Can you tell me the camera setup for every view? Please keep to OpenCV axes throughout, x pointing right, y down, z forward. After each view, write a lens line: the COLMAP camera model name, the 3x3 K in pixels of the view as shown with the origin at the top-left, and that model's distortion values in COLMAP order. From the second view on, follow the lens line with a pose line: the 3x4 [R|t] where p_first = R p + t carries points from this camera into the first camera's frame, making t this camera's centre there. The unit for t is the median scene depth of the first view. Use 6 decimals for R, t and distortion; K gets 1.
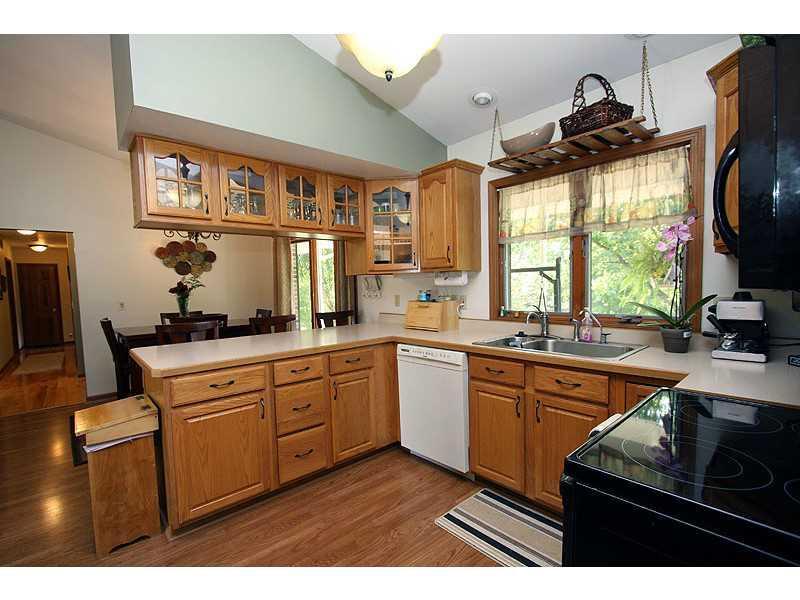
lens RADIAL K [[369.2, 0, 398.2], [0, 369.2, 304.7], [0, 0, 1]] dist [-0.014306, 0.001251]
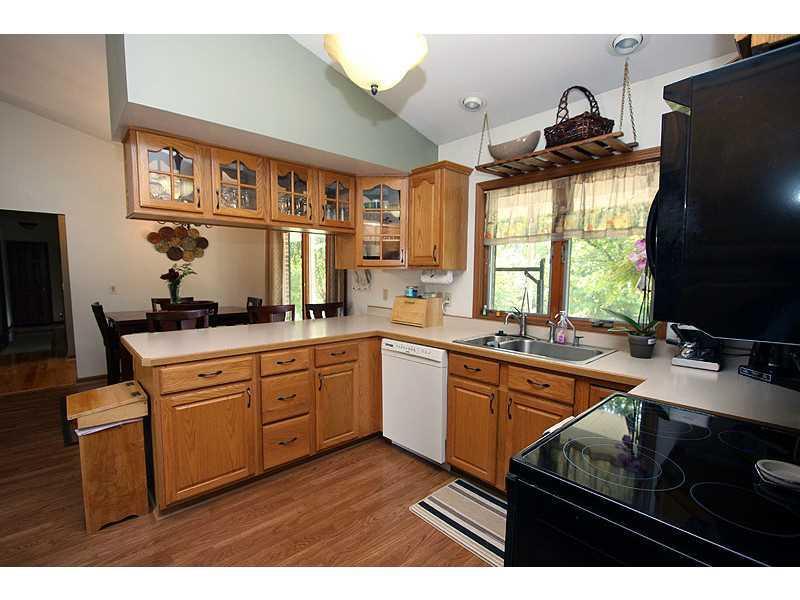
lens RADIAL K [[369.2, 0, 398.4], [0, 369.2, 304.2], [0, 0, 1]] dist [-0.014306, 0.001251]
pose [[0.999284, 0.033535, 0.017505, 0.025303], [-0.034043, 0.998984, 0.029537, -0.025411], [-0.016497, -0.030112, 0.999410, -0.037705]]
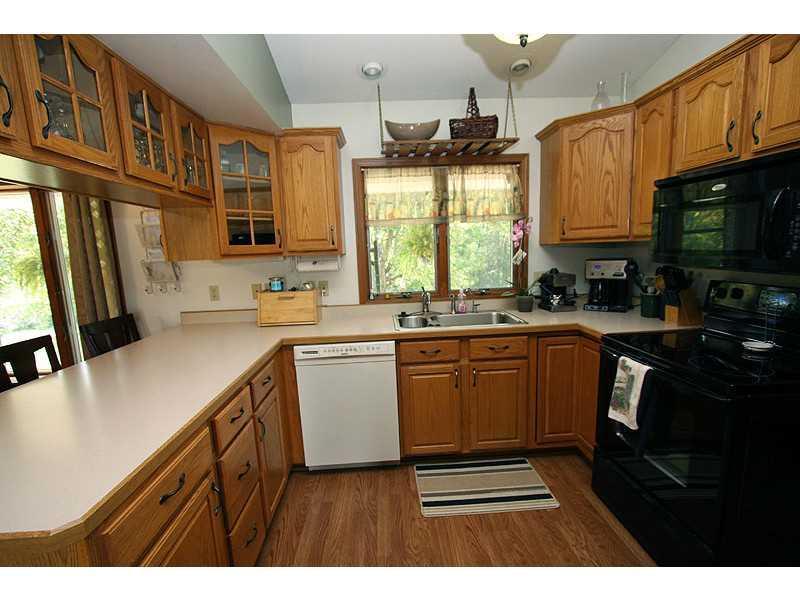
lens RADIAL K [[369.2, 0, 395.3], [0, 369.2, 302.5], [0, 0, 1]] dist [-0.014306, 0.001251]
pose [[0.637935, -0.108397, 0.762423, -0.535443], [0.063854, 0.994080, 0.087905, -0.053263], [-0.767439, -0.007394, 0.641080, 0.371323]]
